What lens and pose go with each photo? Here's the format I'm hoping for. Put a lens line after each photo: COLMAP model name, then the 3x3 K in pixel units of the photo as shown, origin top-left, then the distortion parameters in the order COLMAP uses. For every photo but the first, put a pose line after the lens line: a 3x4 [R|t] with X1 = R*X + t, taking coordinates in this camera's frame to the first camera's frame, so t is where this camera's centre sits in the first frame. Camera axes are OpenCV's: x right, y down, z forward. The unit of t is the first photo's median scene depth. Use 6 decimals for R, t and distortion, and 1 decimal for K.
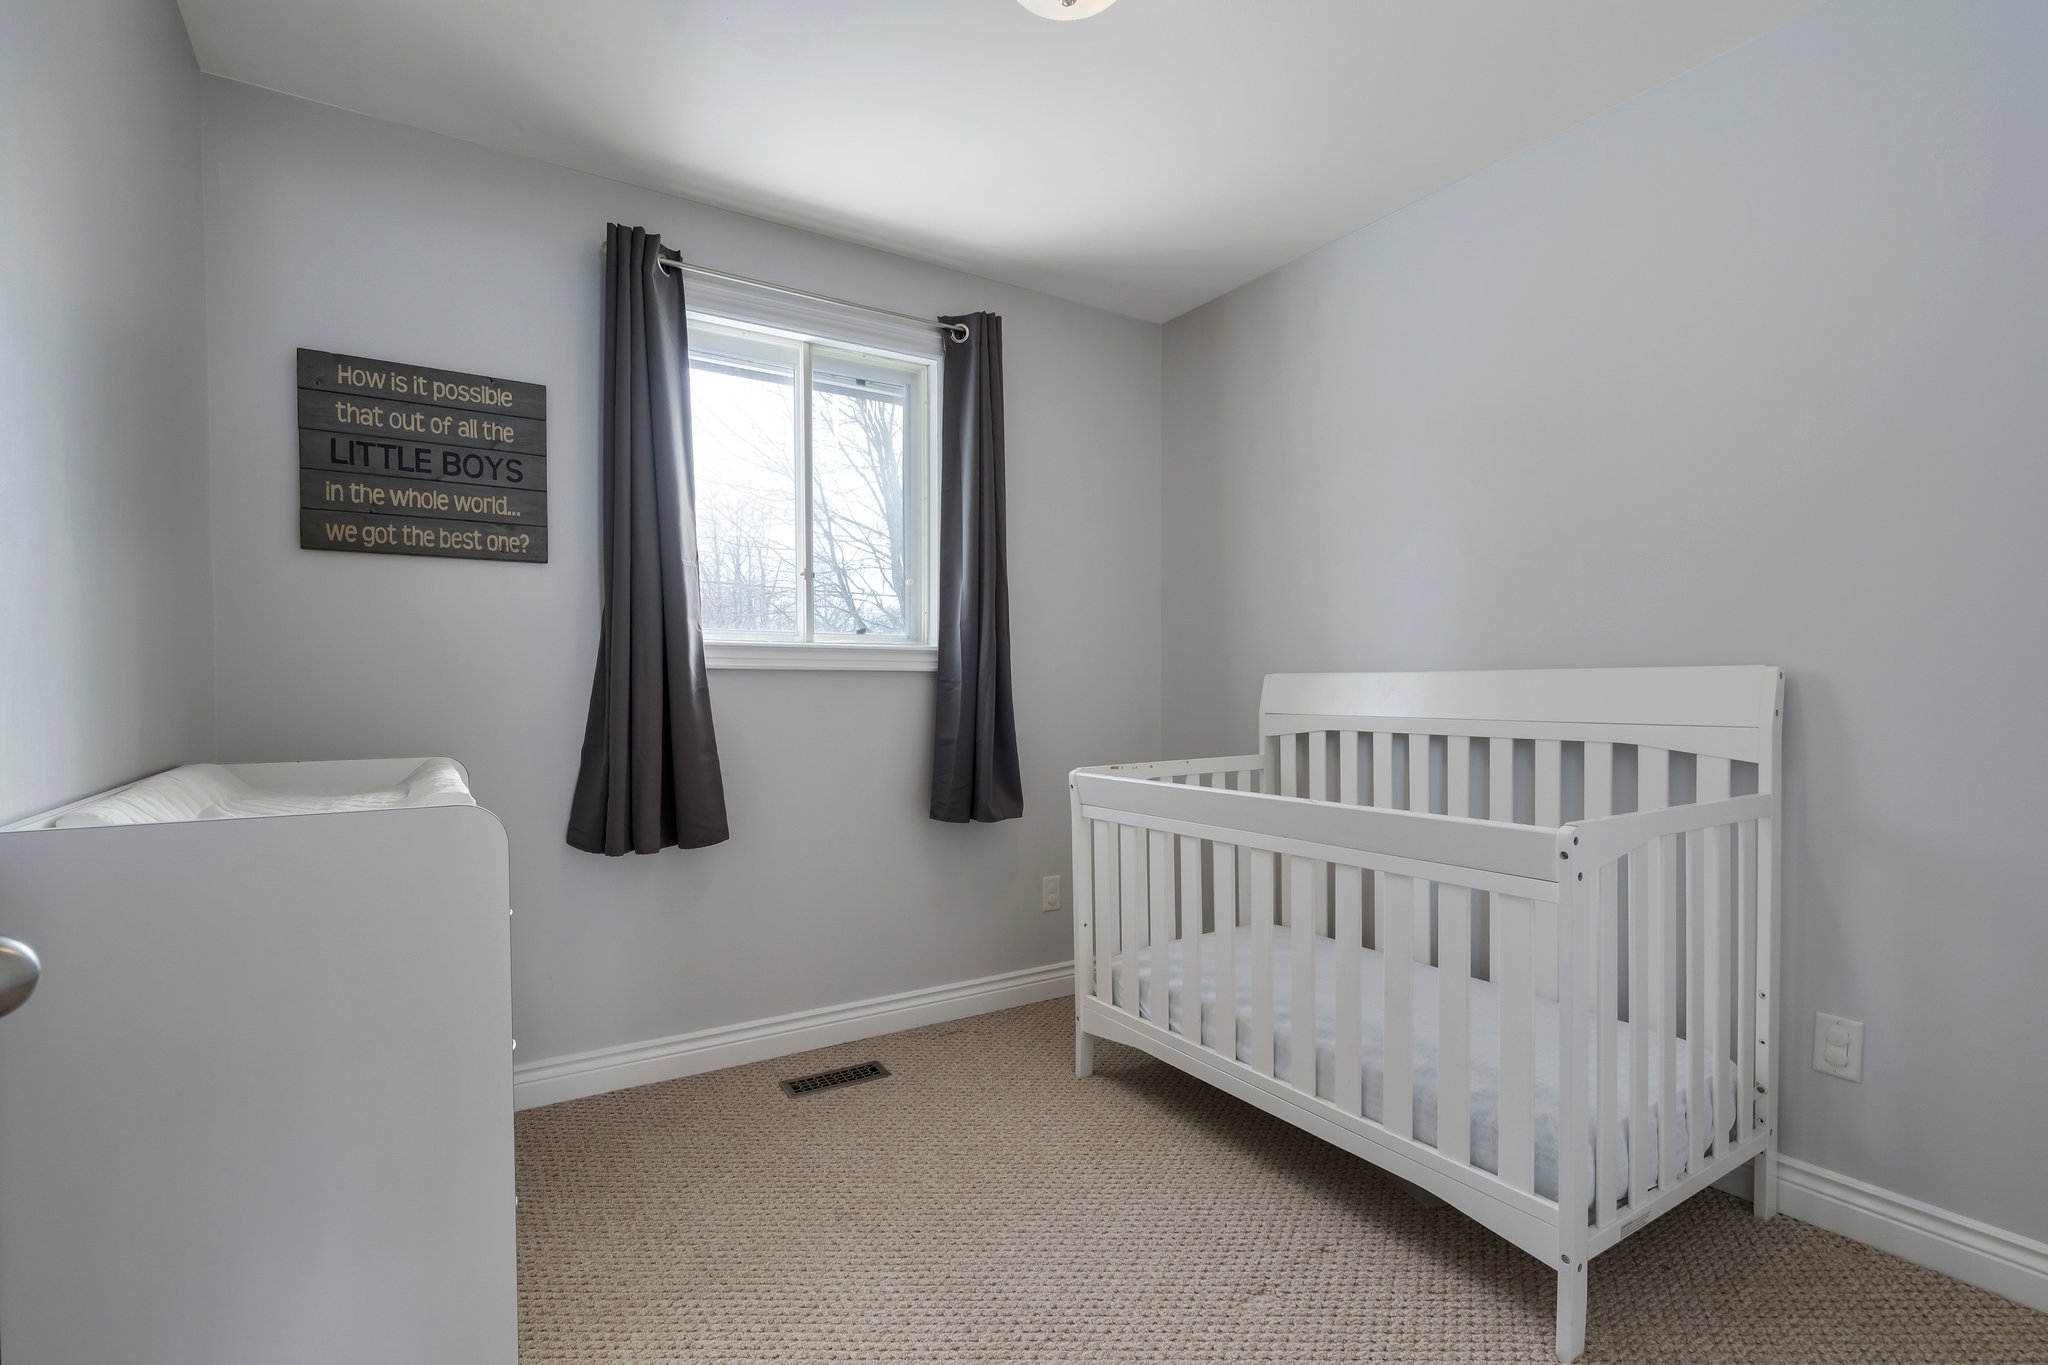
lens RADIAL K [[957.9, 0, 1024.1], [0, 957.9, 686.6], [0, 0, 1]] dist [-0.007140, 0.002214]
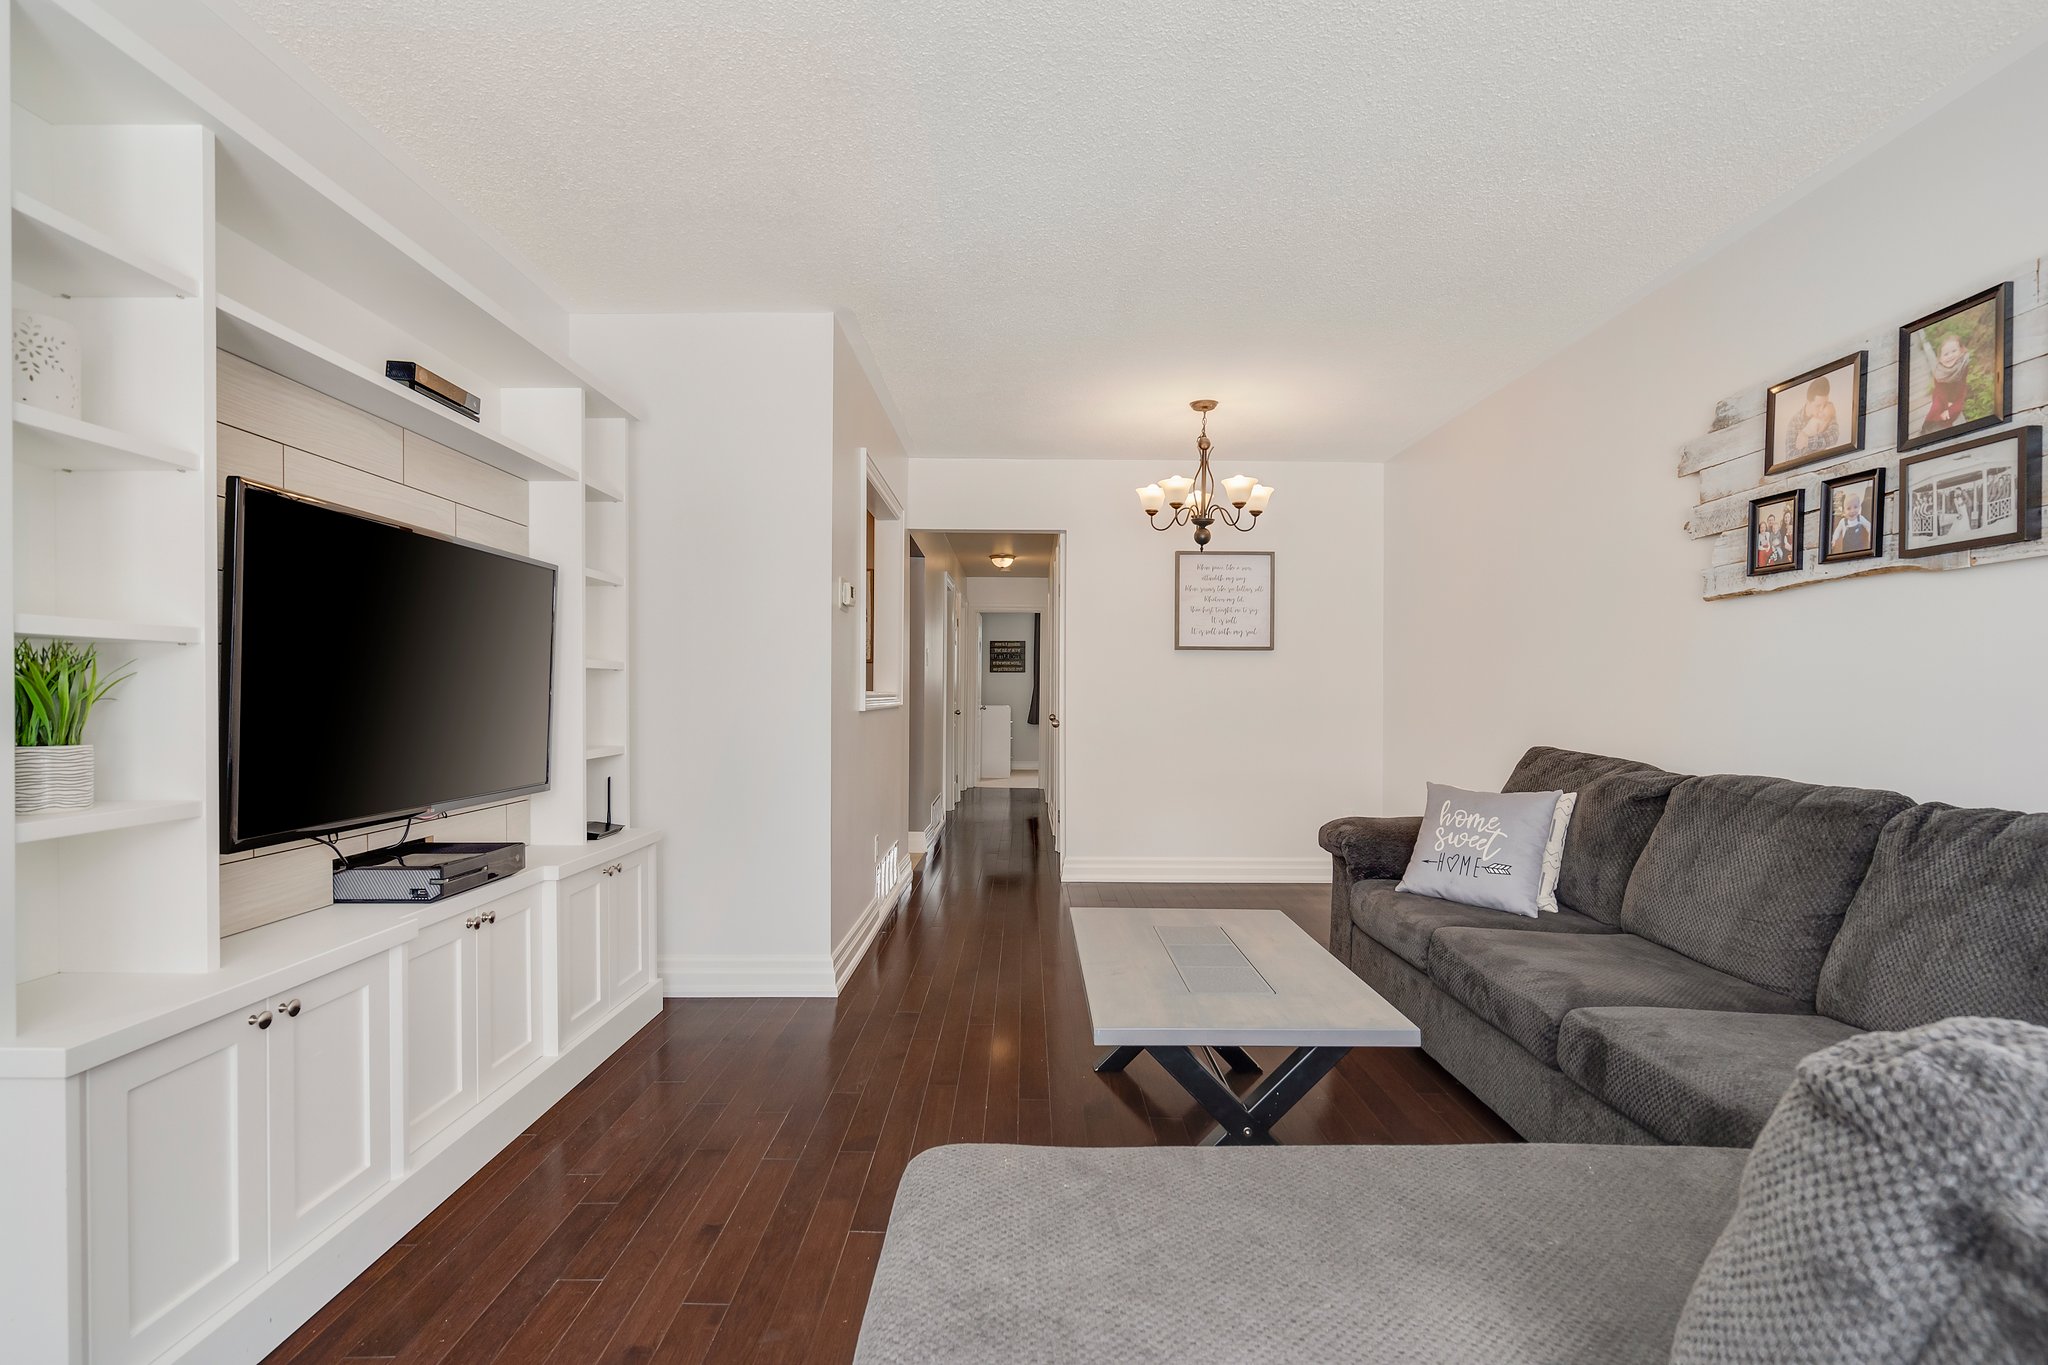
lens RADIAL K [[957.9, 0, 1022.3], [0, 957.9, 692.0], [0, 0, 1]] dist [-0.007140, 0.002214]
pose [[0.838179, 0.001018, -0.545394, 2.587847], [-0.003321, 0.999989, -0.003238, 0.000195], [0.545384, 0.004525, 0.838174, -3.772247]]
